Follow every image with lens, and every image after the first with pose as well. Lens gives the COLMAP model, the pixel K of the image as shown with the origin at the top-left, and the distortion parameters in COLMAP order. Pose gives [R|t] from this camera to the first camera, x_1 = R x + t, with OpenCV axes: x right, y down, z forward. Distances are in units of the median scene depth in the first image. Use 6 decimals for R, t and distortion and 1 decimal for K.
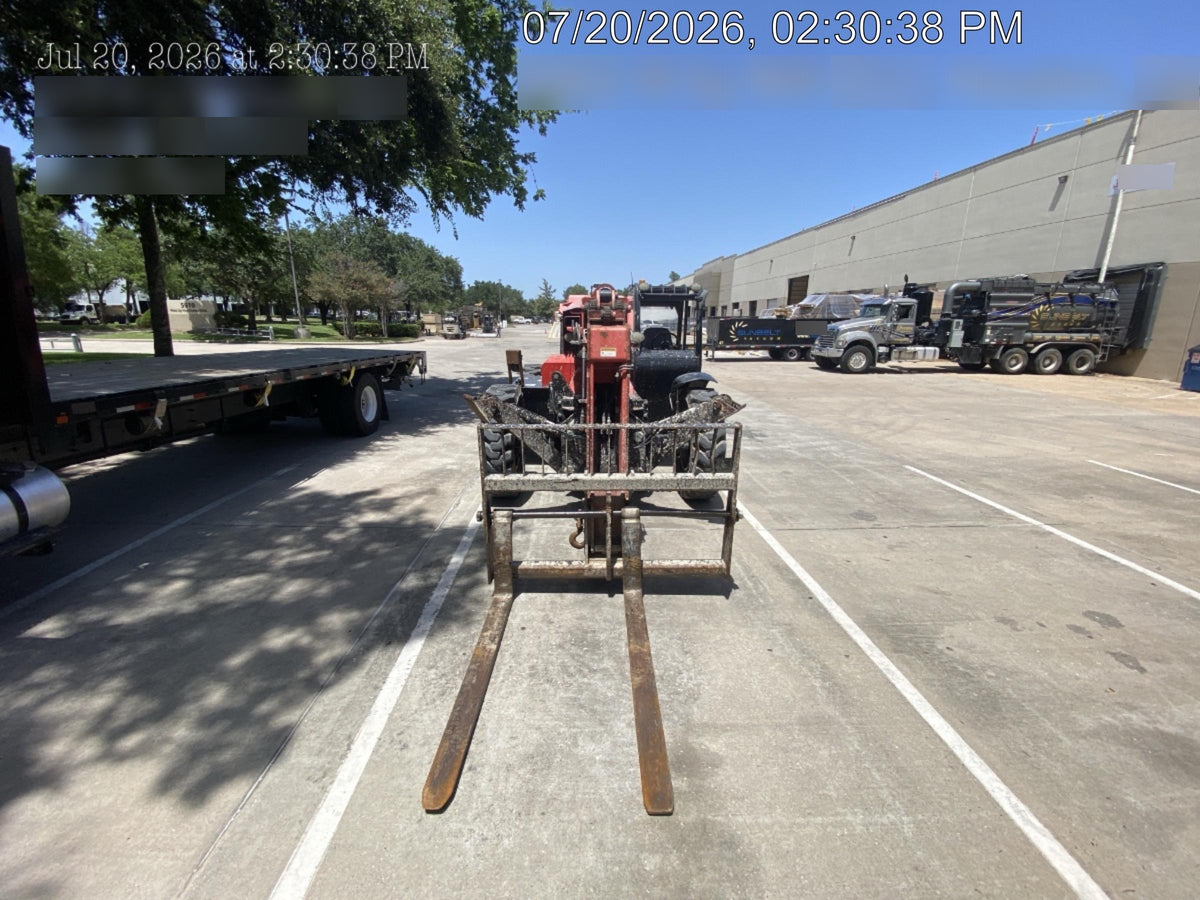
lens RADIAL K [[487.5, 0, 576.7], [0, 487.5, 431.9], [0, 0, 1]] dist [0.041271, -0.030131]
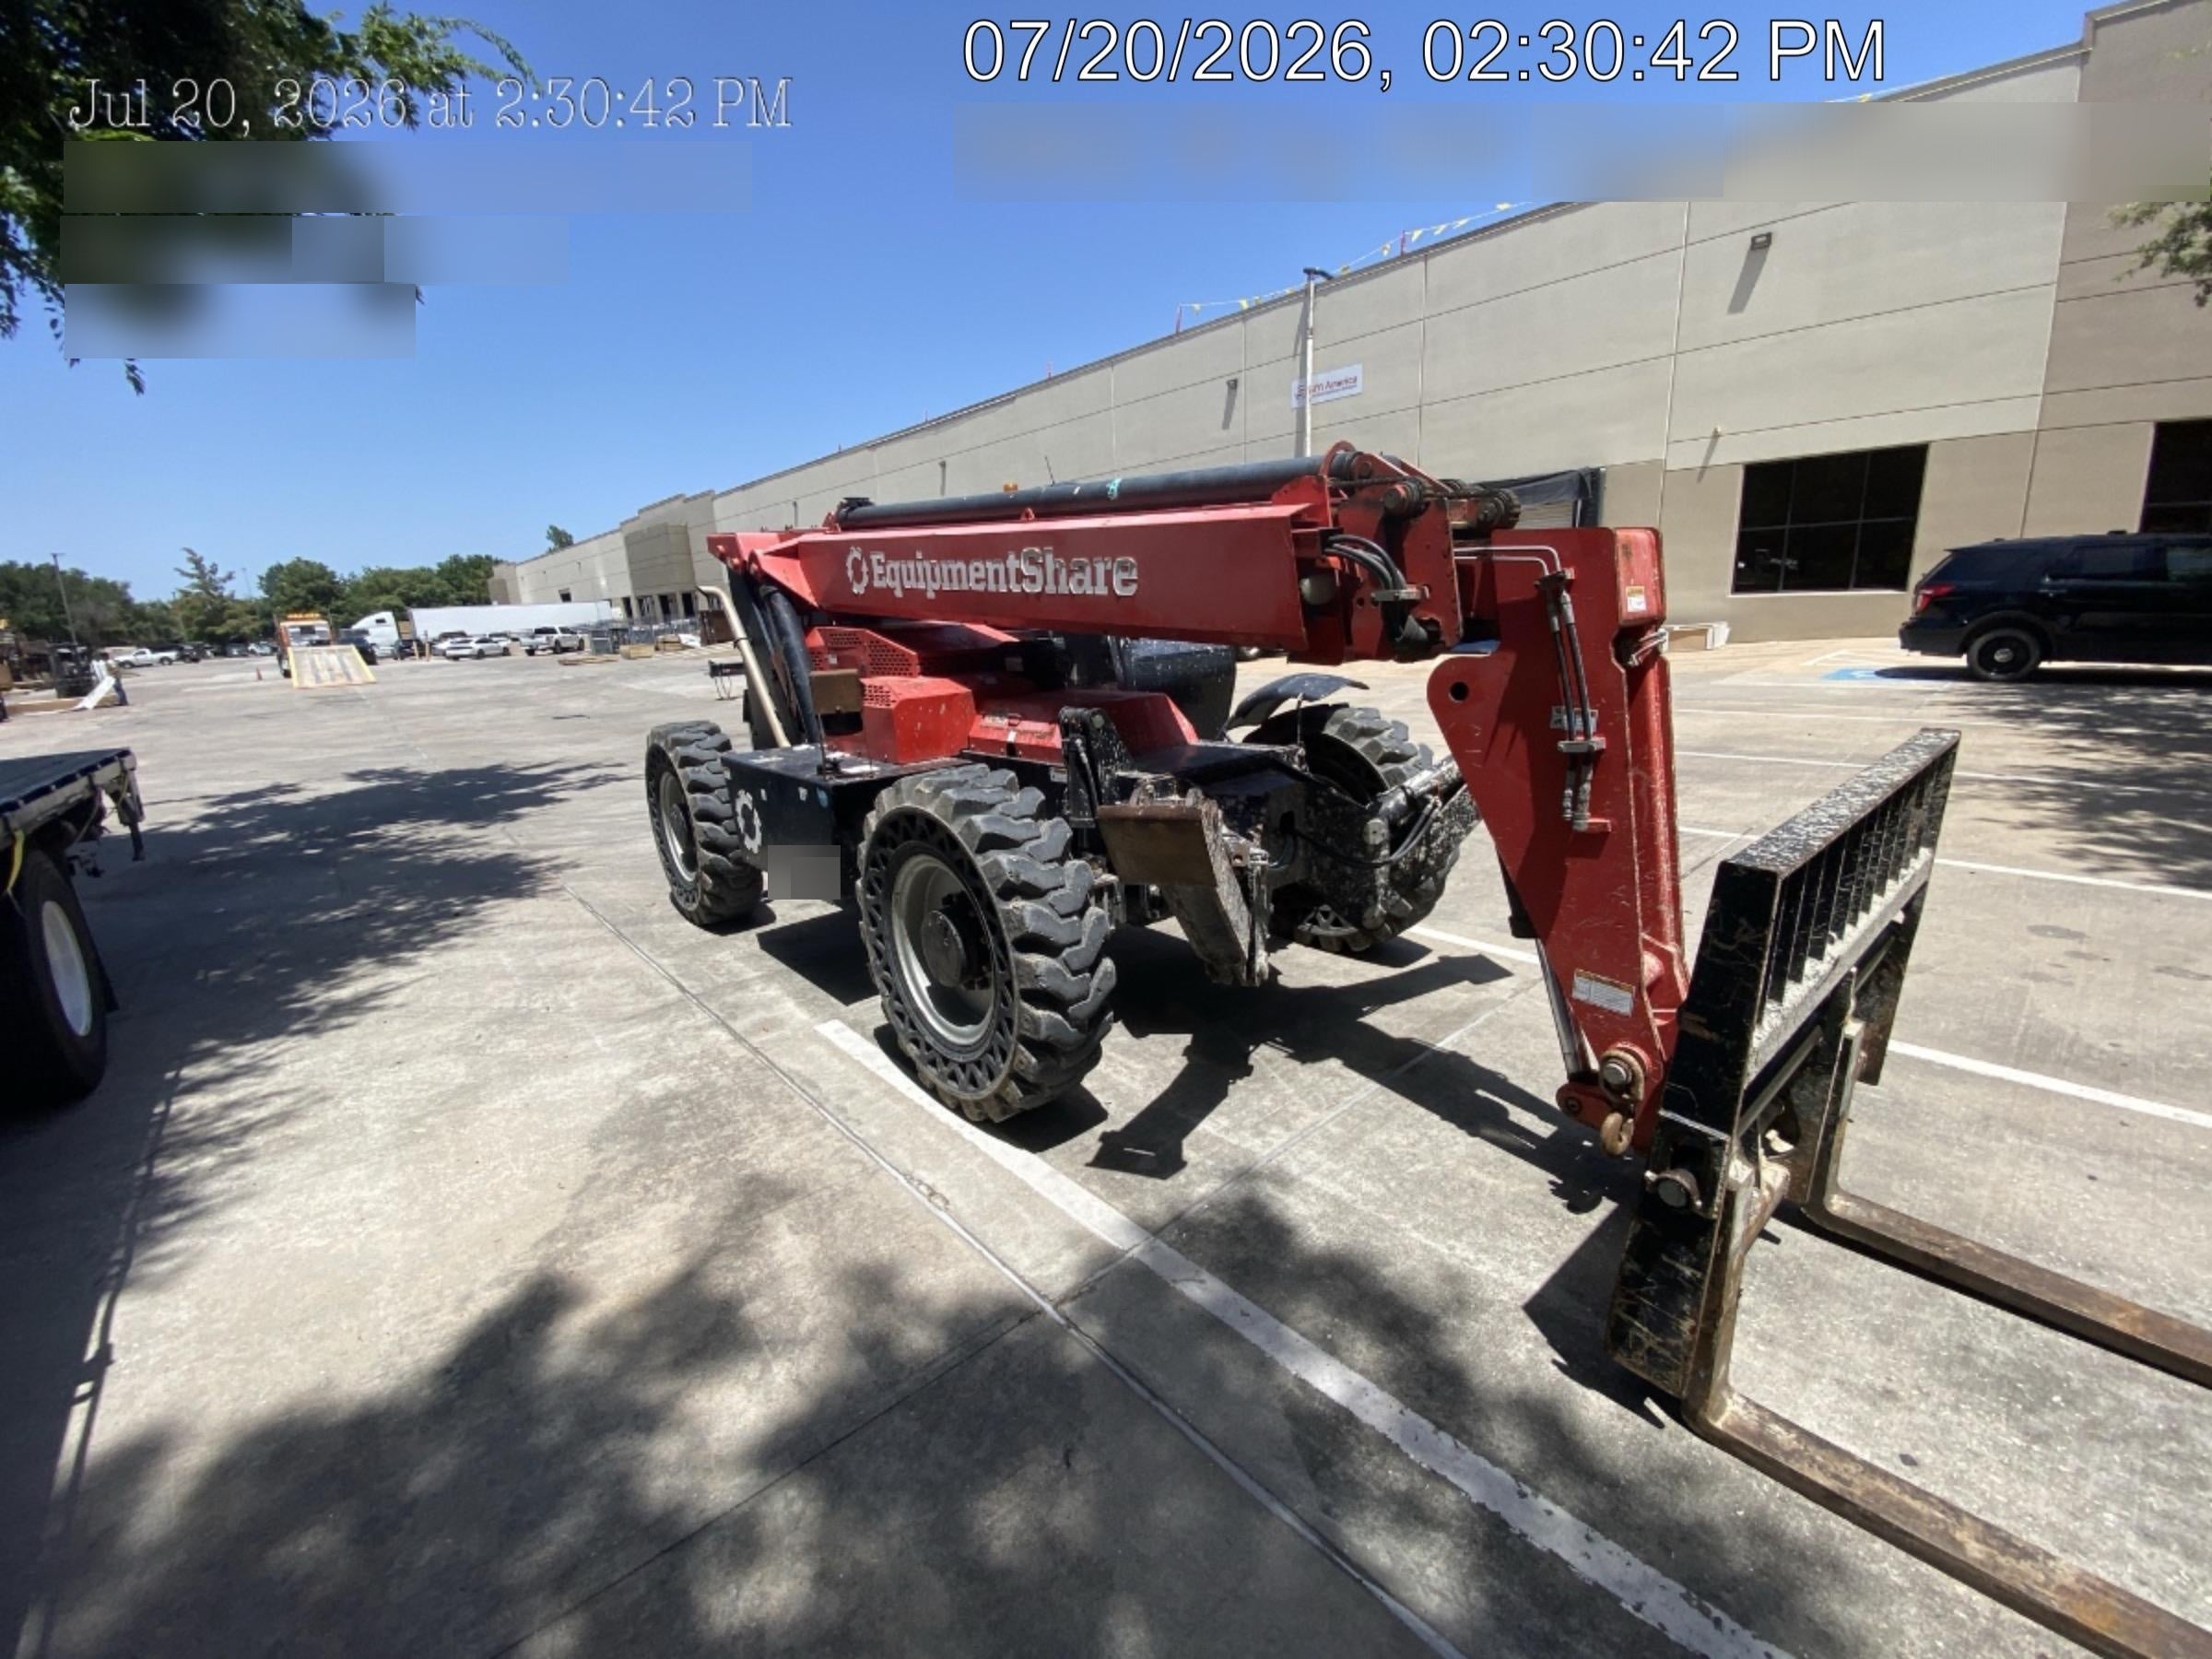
lens RADIAL K [[901.2, 0, 1085.7], [0, 901.2, 819.6], [0, 0, 1]] dist [0.018212, -0.019680]
pose [[0.766749, -0.203090, 0.608975, -0.353486], [0.204424, 0.976499, 0.068271, -0.072156], [-0.608528, 0.072143, 0.790246, 0.371627]]
